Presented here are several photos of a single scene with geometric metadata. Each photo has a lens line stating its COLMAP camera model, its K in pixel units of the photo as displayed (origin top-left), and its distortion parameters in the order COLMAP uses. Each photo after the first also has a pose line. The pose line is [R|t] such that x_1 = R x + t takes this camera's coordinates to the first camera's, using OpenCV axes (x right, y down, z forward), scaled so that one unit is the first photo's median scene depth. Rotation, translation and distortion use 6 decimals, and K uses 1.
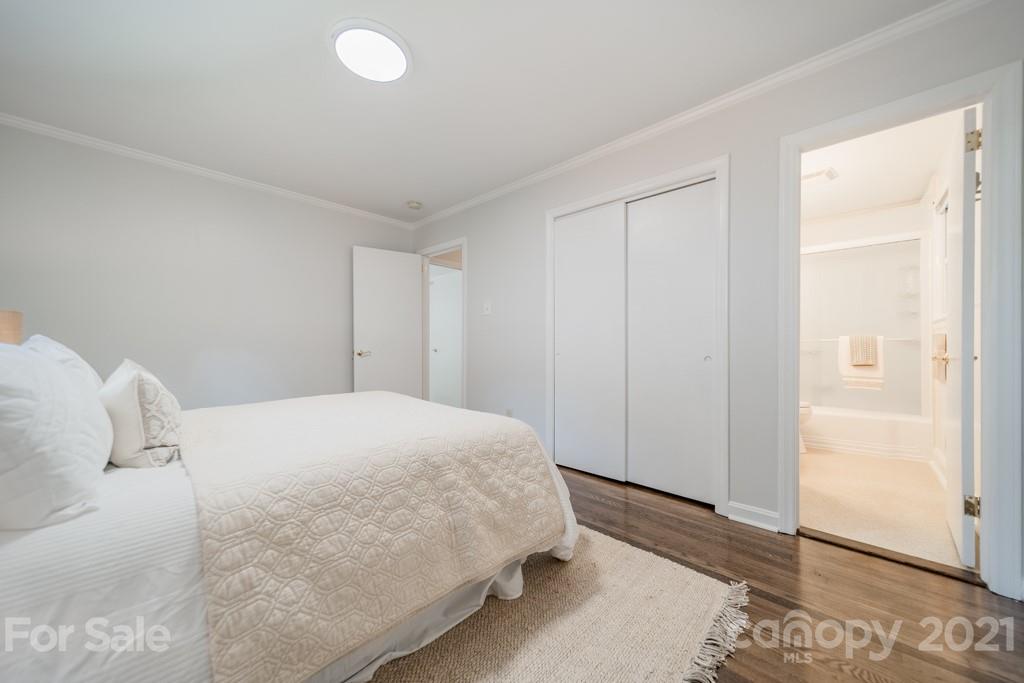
lens RADIAL K [[365.5, 0, 507.8], [0, 365.5, 341.8], [0, 0, 1]] dist [0.002515, 0.000072]
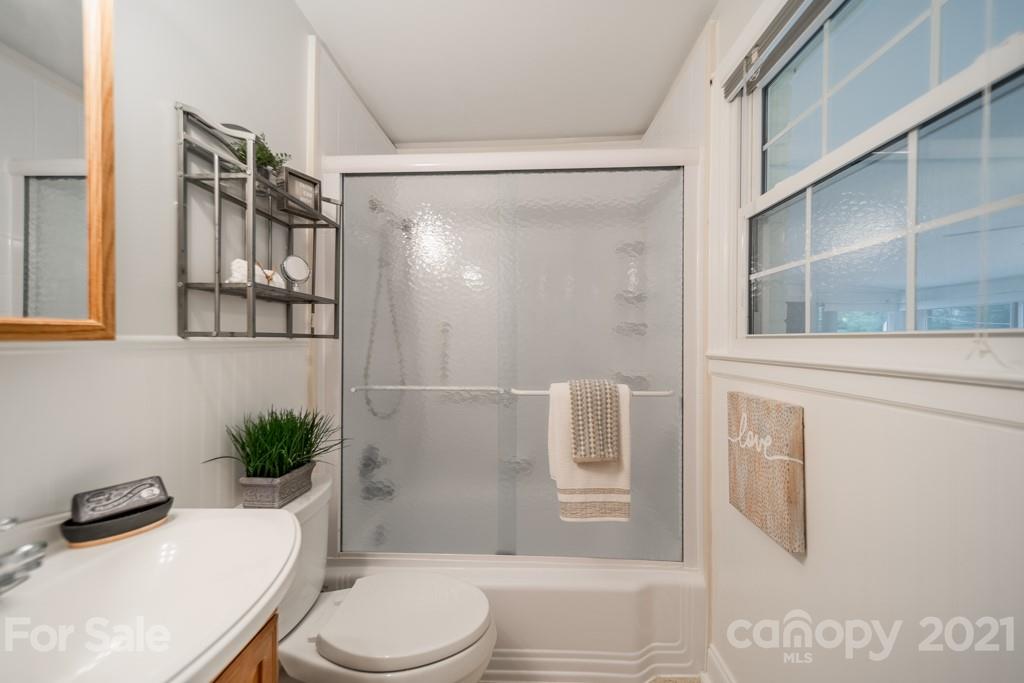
lens RADIAL K [[365.5, 0, 507.8], [0, 365.5, 341.8], [0, 0, 1]] dist [0.002515, 0.000072]
pose [[0.755666, 0.003043, 0.654950, 0.638962], [-0.005078, 0.999986, 0.001214, -0.064653], [-0.654937, -0.004243, 0.755671, 0.764906]]
